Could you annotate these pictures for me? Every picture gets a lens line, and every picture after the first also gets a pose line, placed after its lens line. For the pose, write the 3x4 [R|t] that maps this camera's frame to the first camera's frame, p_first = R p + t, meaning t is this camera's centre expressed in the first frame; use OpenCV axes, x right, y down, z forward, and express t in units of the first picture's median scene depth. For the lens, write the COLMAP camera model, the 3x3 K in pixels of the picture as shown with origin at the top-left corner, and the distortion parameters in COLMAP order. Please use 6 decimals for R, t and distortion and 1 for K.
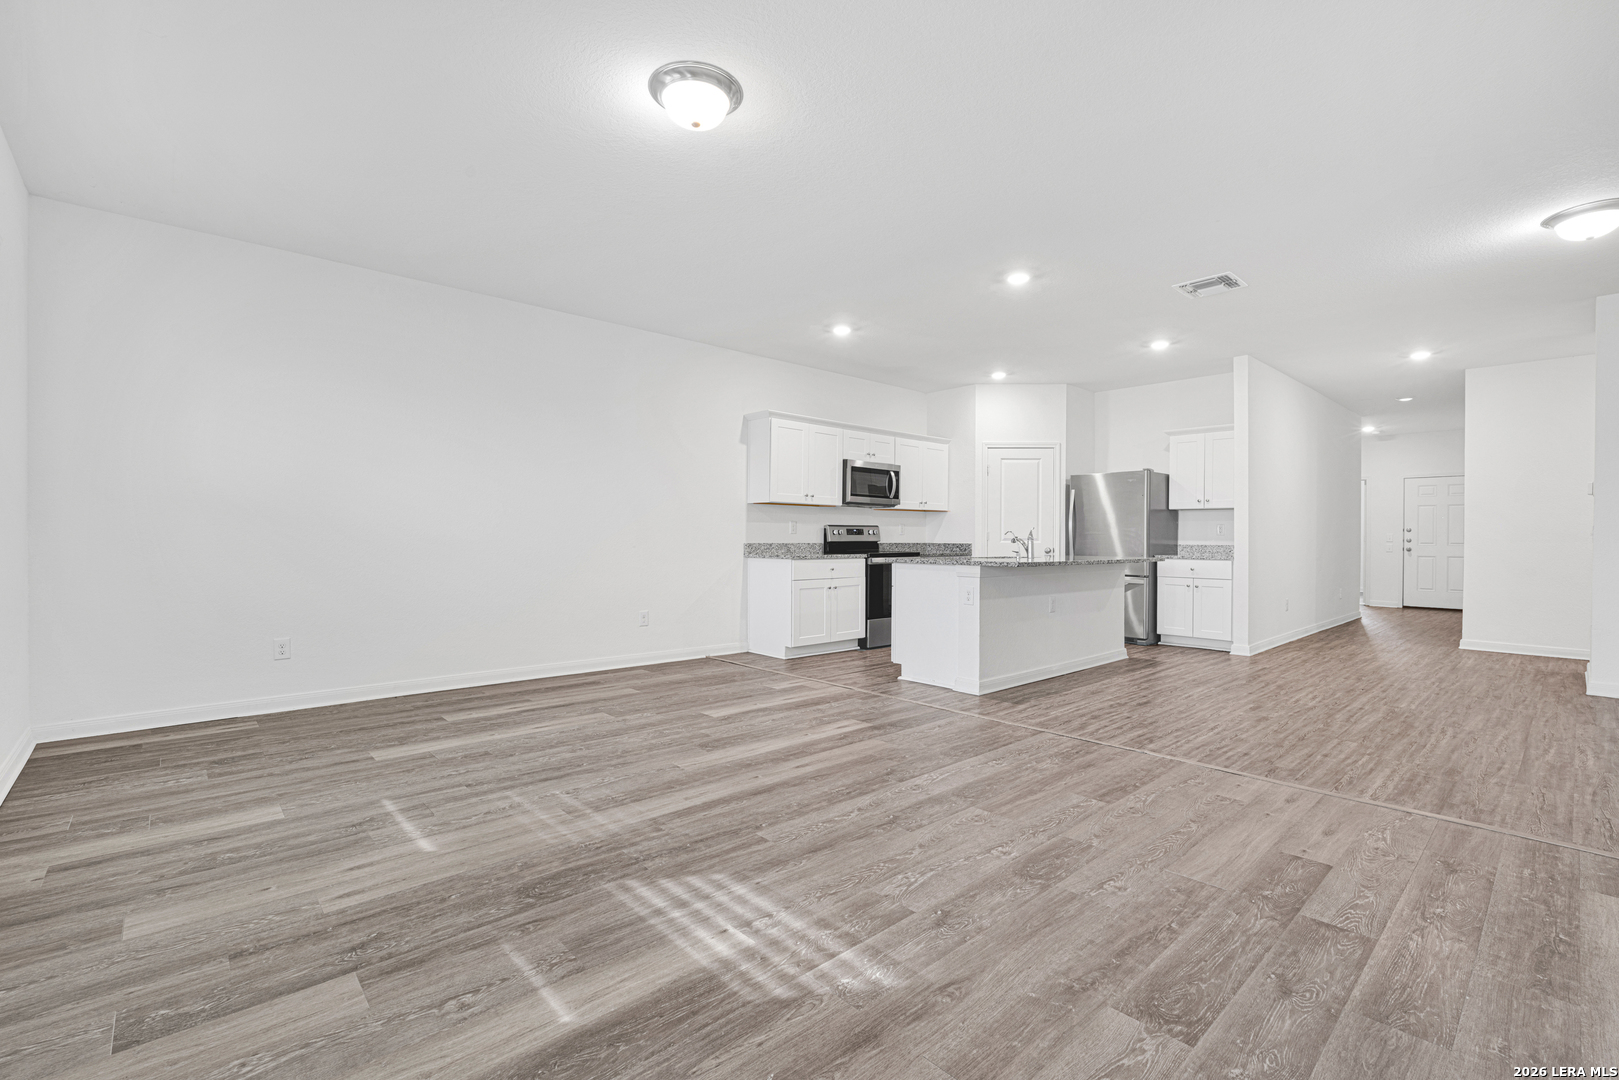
lens RADIAL K [[712.9, 0, 784.0], [0, 712.9, 547.5], [0, 0, 1]] dist [-0.003547, -0.000524]
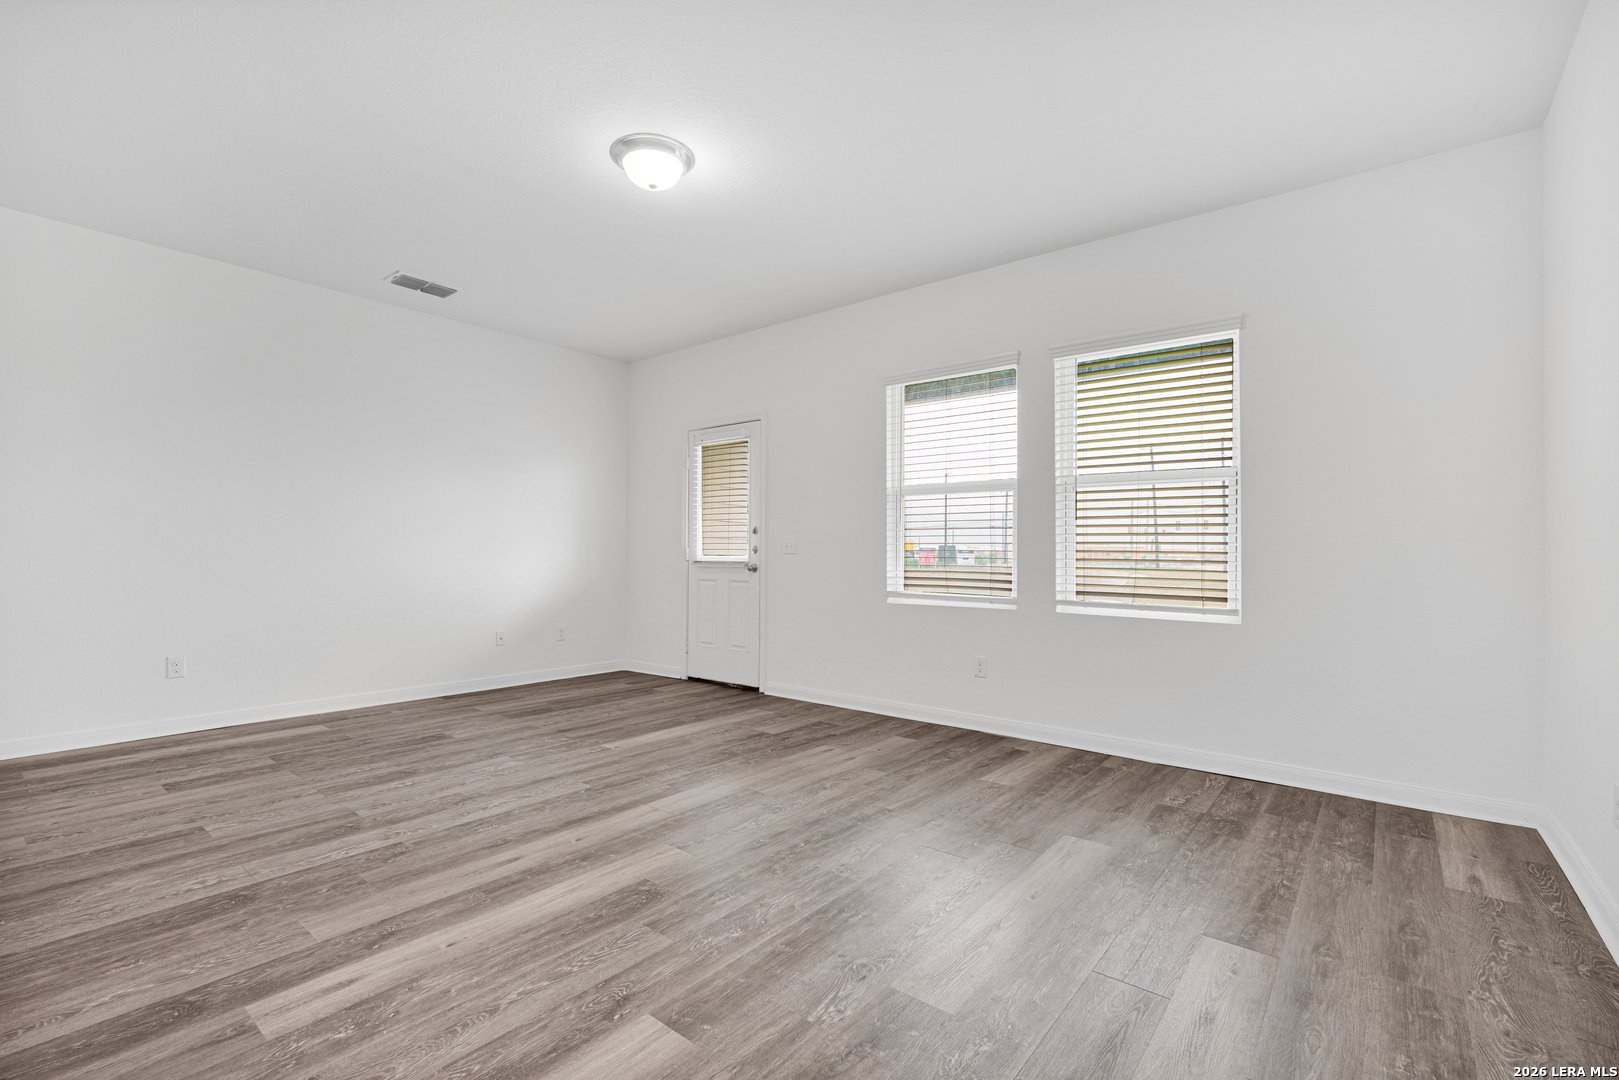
lens RADIAL K [[712.9, 0, 784.0], [0, 712.9, 547.5], [0, 0, 1]] dist [-0.003547, -0.000524]
pose [[-0.988277, -0.012374, -0.152166, -0.147509], [-0.013501, 0.999889, 0.006376, -0.025069], [0.152070, 0.008356, -0.988334, 1.888262]]
